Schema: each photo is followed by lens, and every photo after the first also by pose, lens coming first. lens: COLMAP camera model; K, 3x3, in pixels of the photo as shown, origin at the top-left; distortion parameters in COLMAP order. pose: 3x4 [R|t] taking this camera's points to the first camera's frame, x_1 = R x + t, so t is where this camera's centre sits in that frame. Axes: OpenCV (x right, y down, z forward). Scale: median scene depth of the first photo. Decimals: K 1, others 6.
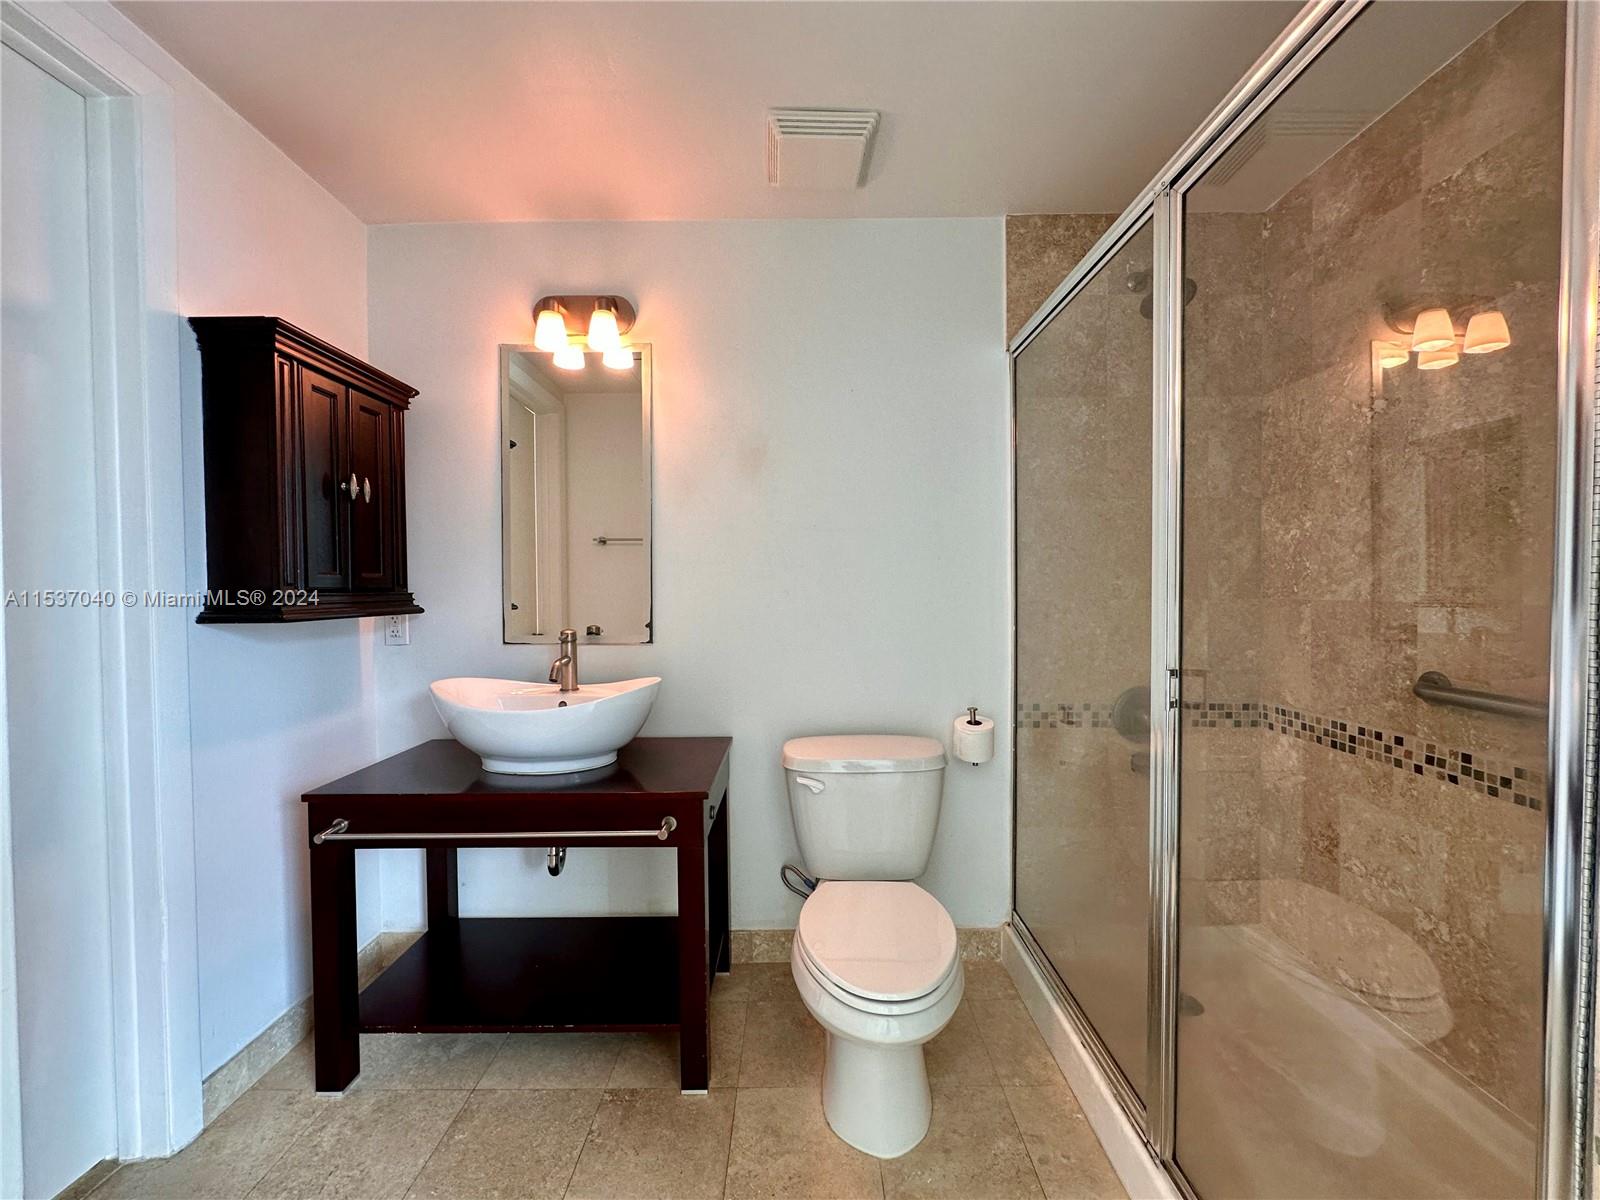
lens RADIAL K [[641.2, 0, 801.5], [0, 641.2, 600.6], [0, 0, 1]] dist [-0.007959, -0.000127]
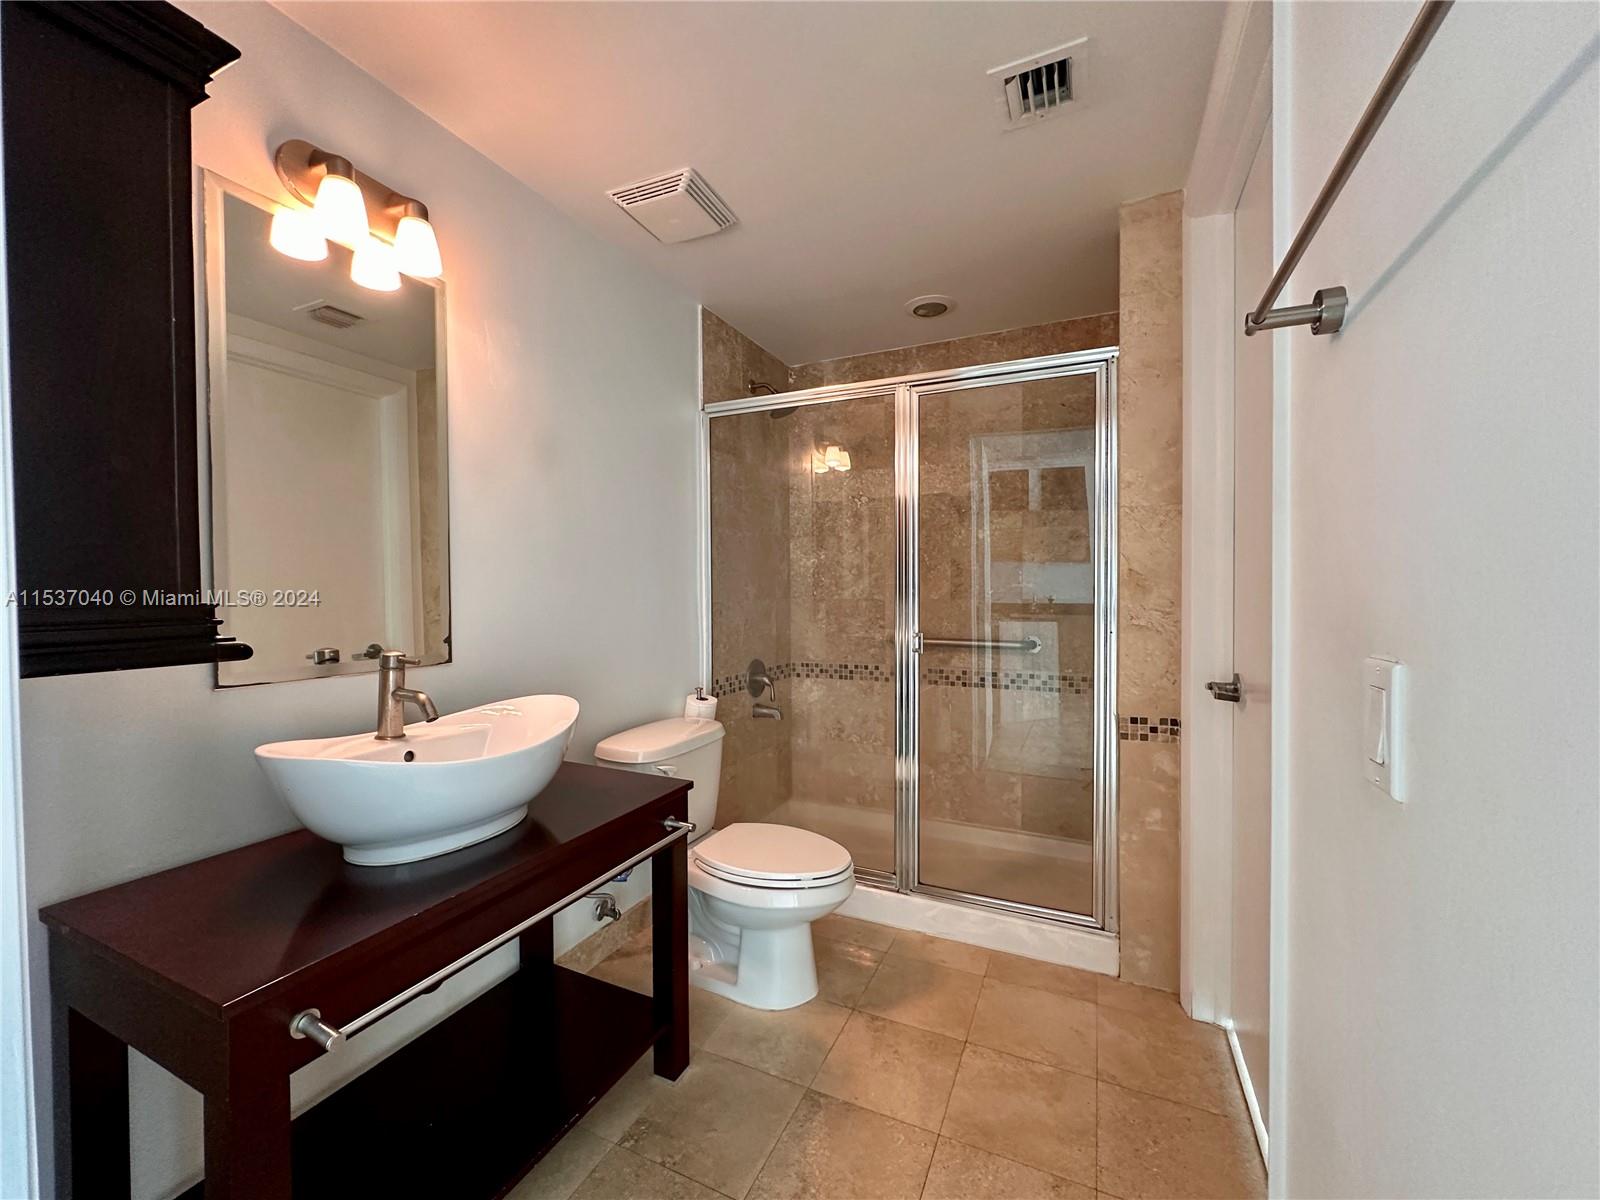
lens RADIAL K [[641.2, 0, 806.1], [0, 641.2, 598.3], [0, 0, 1]] dist [-0.007959, -0.000127]
pose [[0.410947, -0.008335, 0.911621, -0.839856], [0.021061, 0.999778, -0.000353, -0.003373], [-0.911416, 0.019345, 0.411031, 0.303505]]
